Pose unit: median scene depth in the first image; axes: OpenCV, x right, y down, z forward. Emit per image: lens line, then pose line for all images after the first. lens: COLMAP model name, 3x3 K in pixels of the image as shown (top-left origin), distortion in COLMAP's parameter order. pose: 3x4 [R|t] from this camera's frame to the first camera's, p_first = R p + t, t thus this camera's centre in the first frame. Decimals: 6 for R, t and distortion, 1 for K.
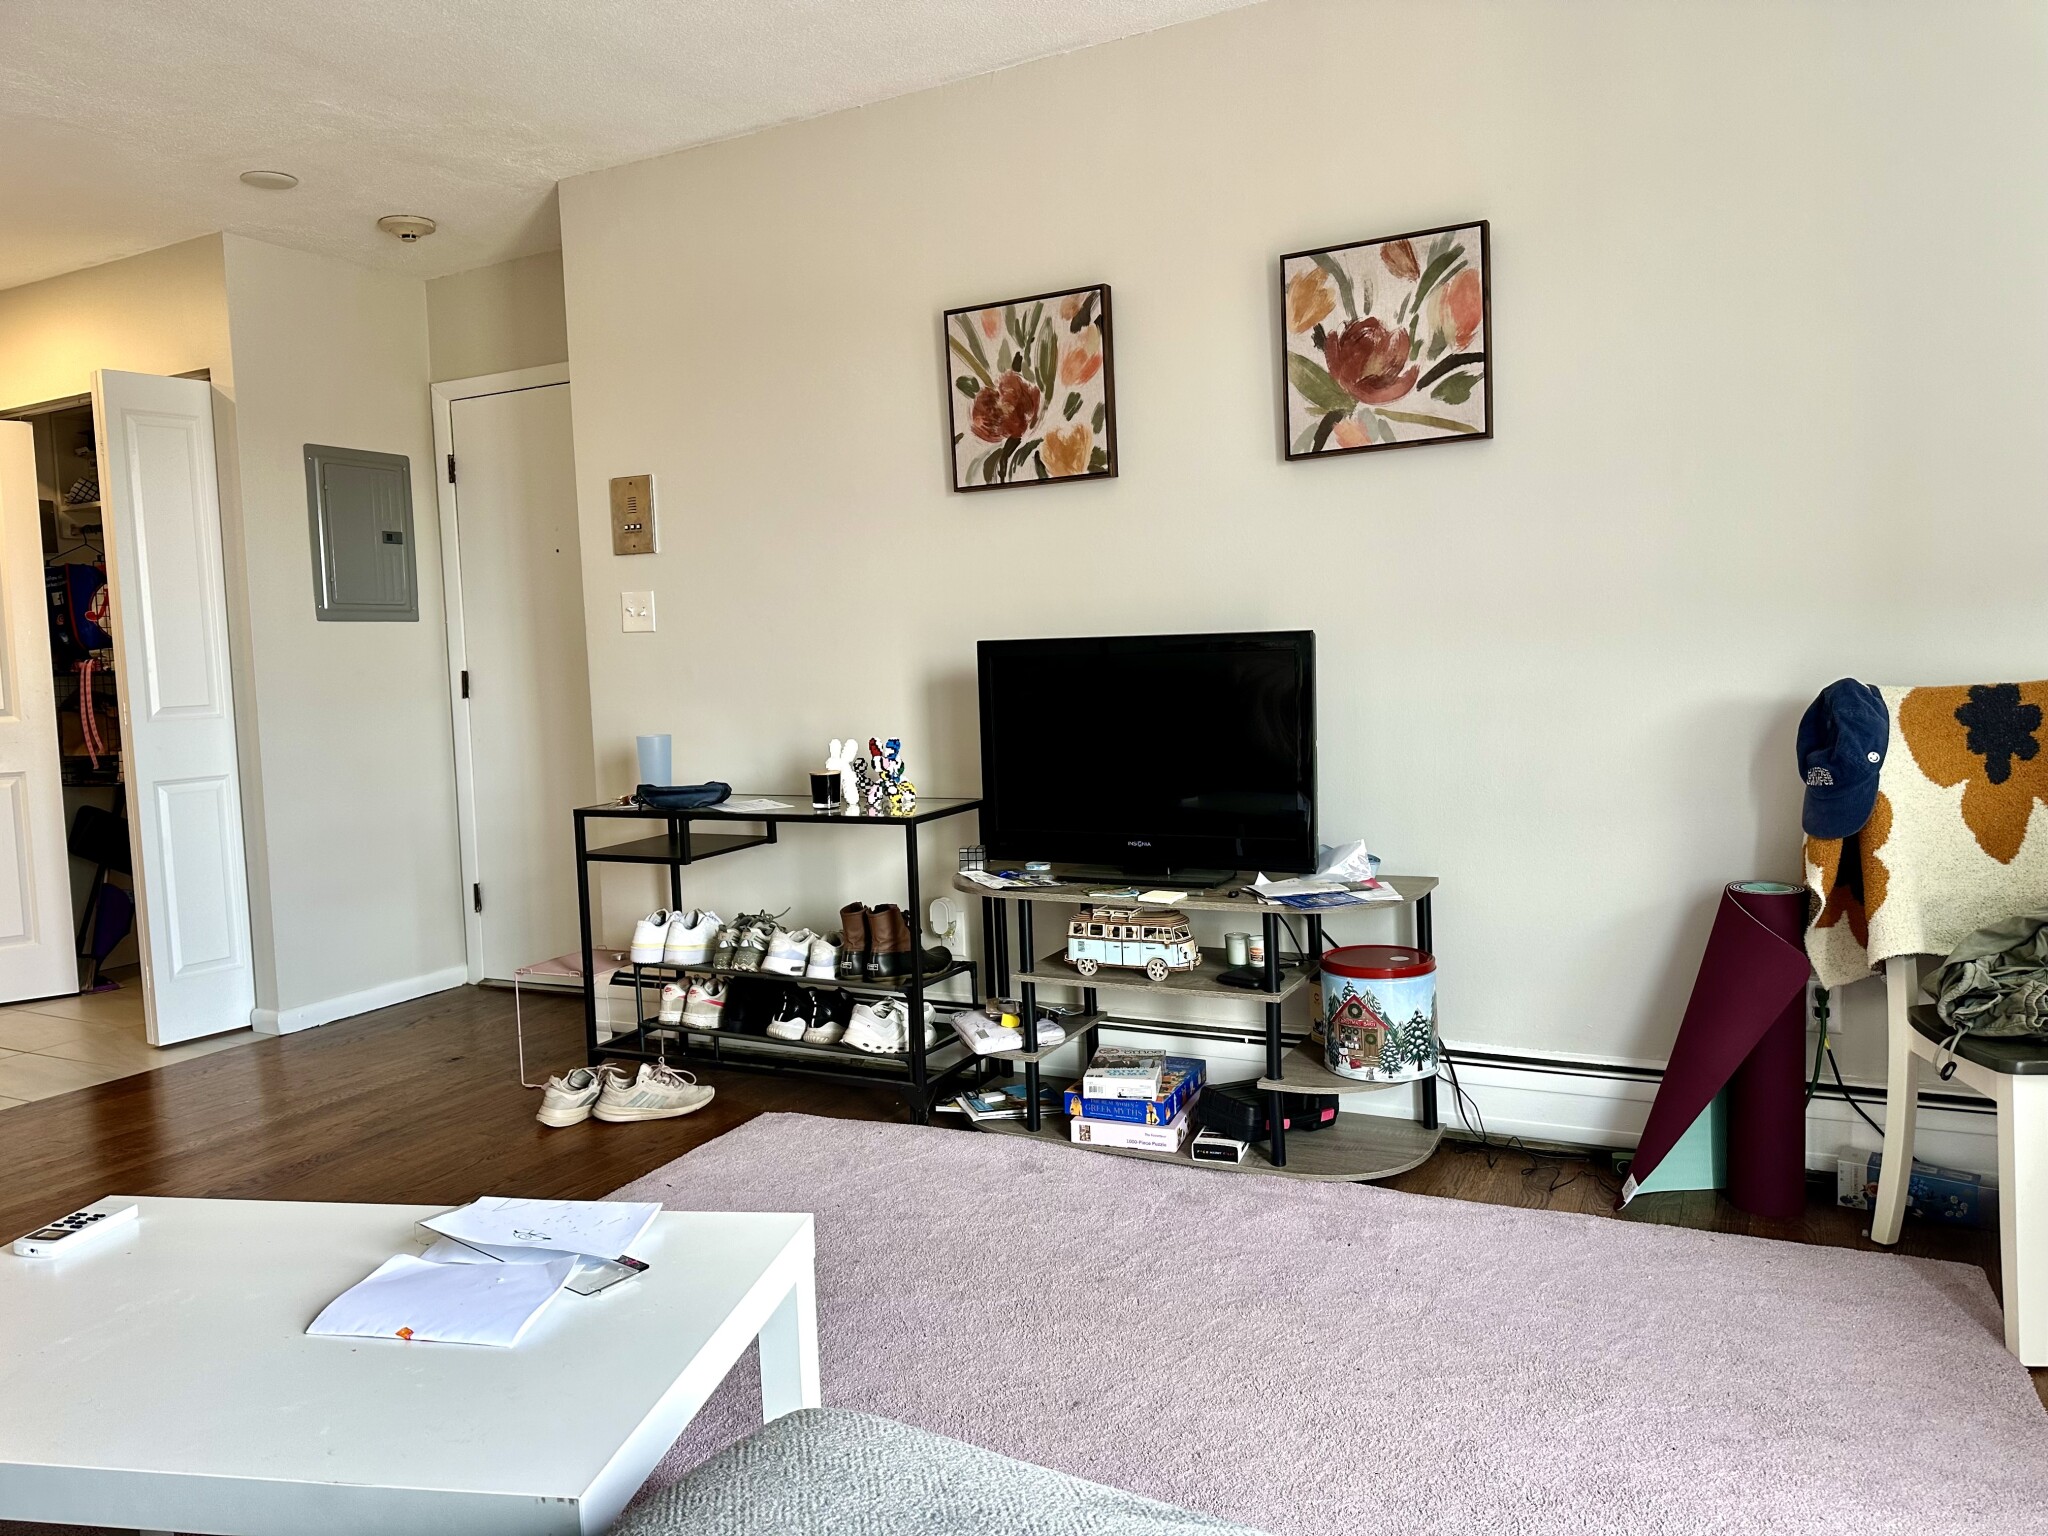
lens RADIAL K [[1432.2, 0, 1024.0], [0, 1432.2, 768.0], [0, 0, 1]] dist [0.053047, -0.066662]
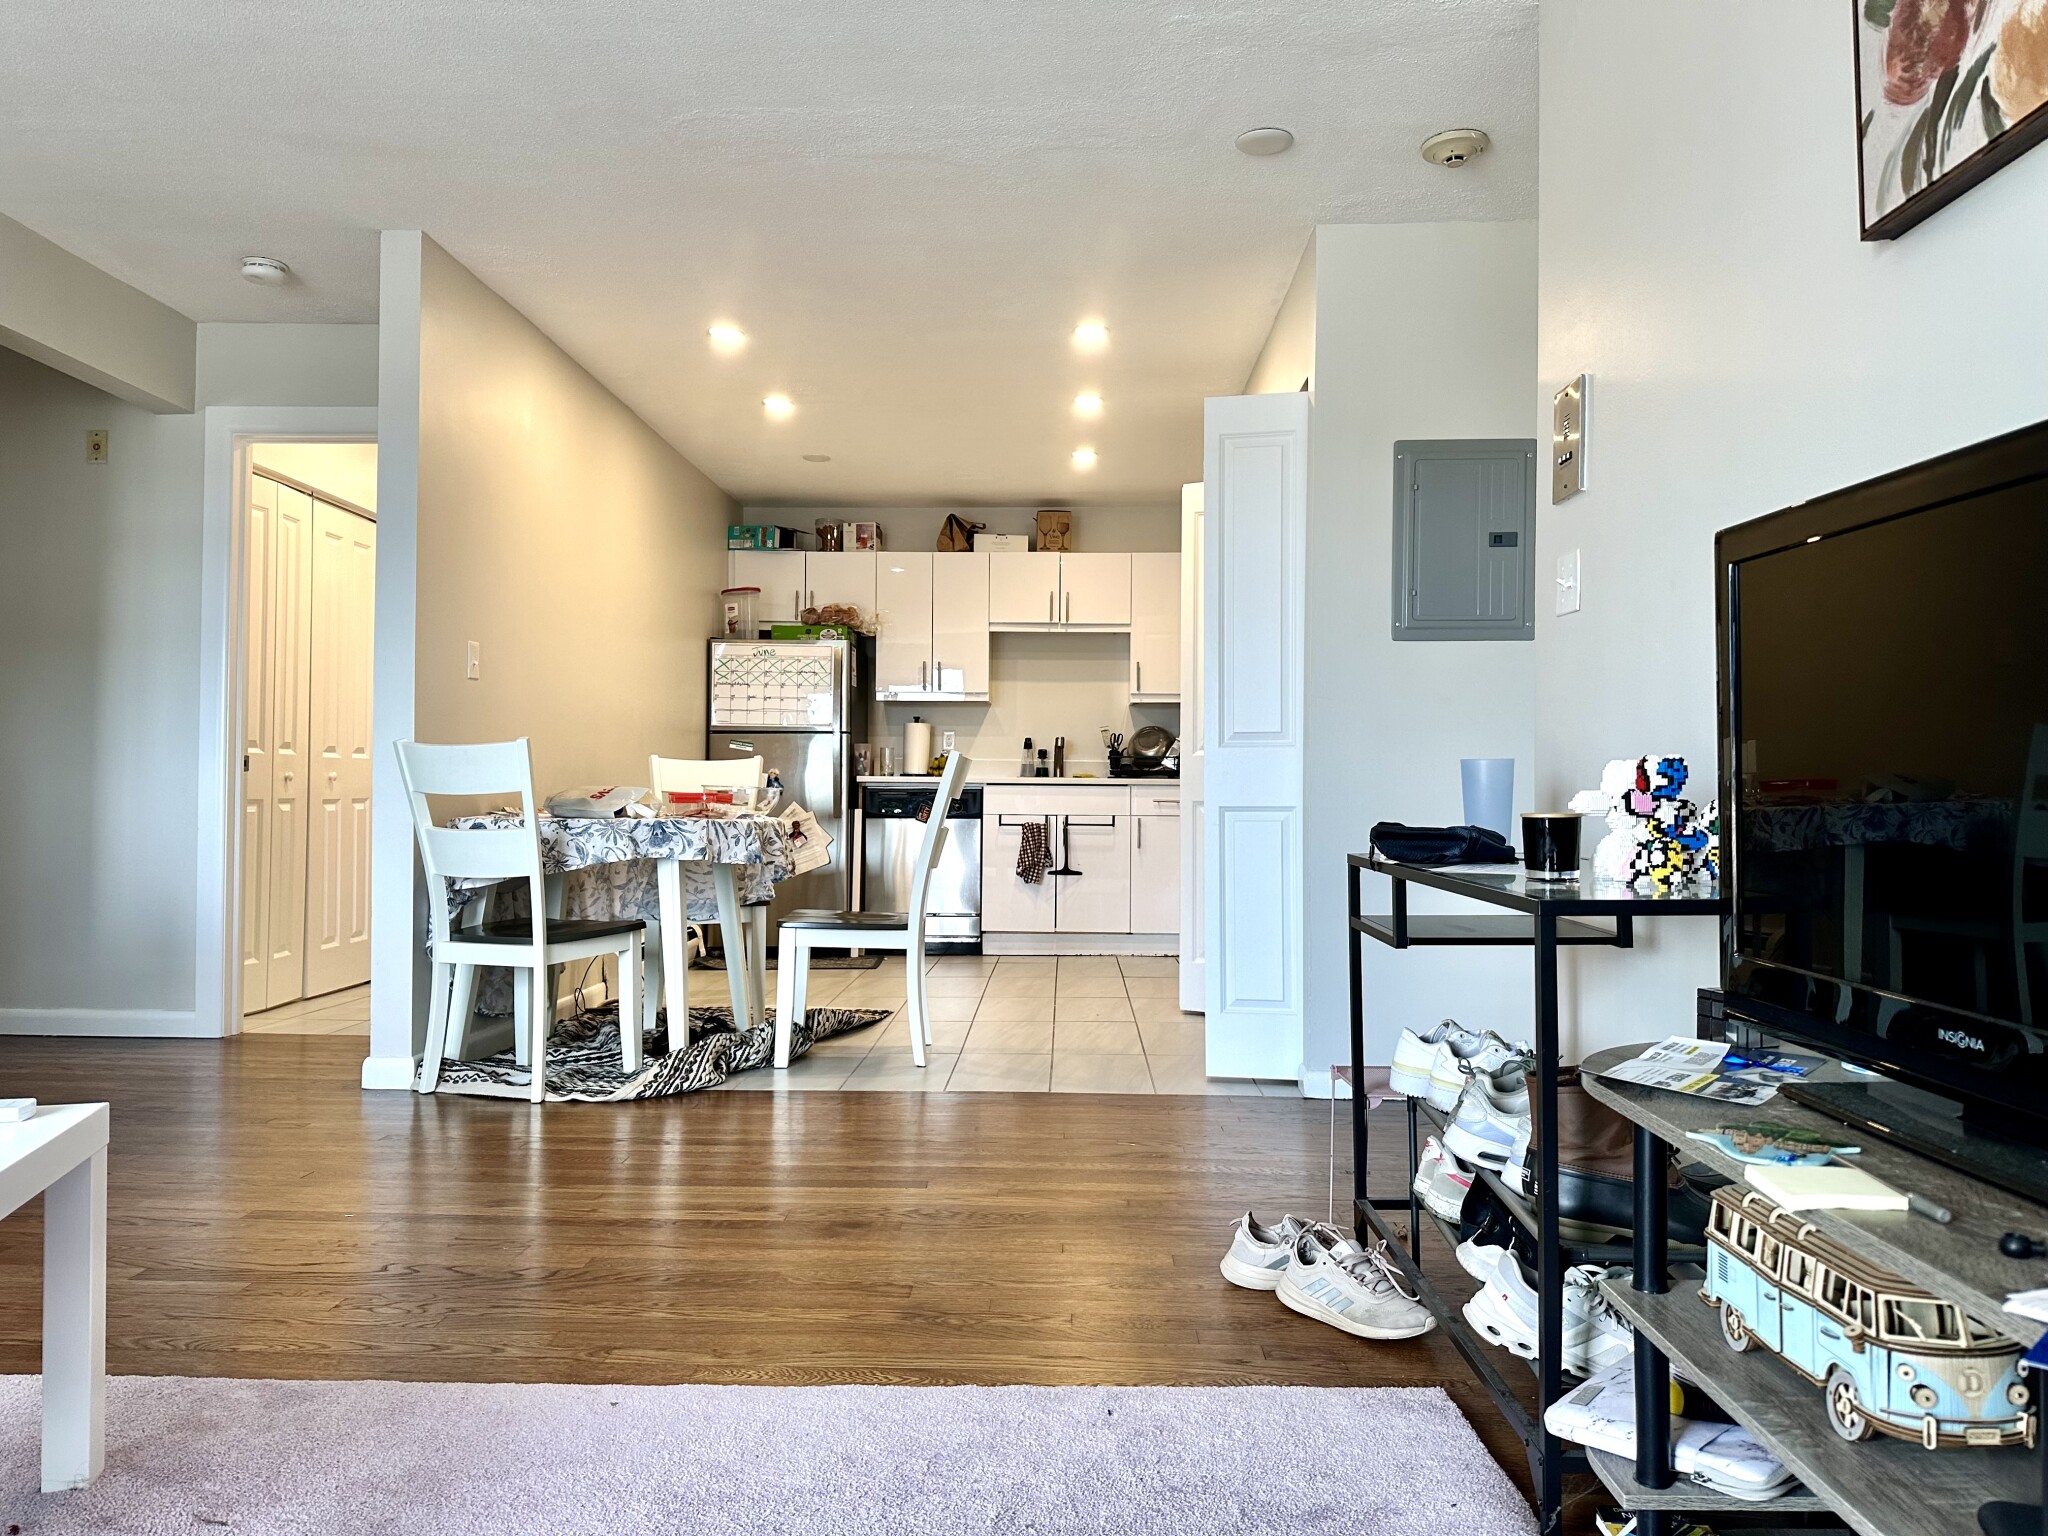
lens RADIAL K [[1432.2, 0, 1024.0], [0, 1432.2, 768.0], [0, 0, 1]] dist [0.053047, -0.066662]
pose [[0.439739, 0.027008, -0.897720, 0.258701], [-0.092563, 0.995588, -0.015389, 0.012406], [0.893343, 0.089863, 0.440298, 0.557254]]
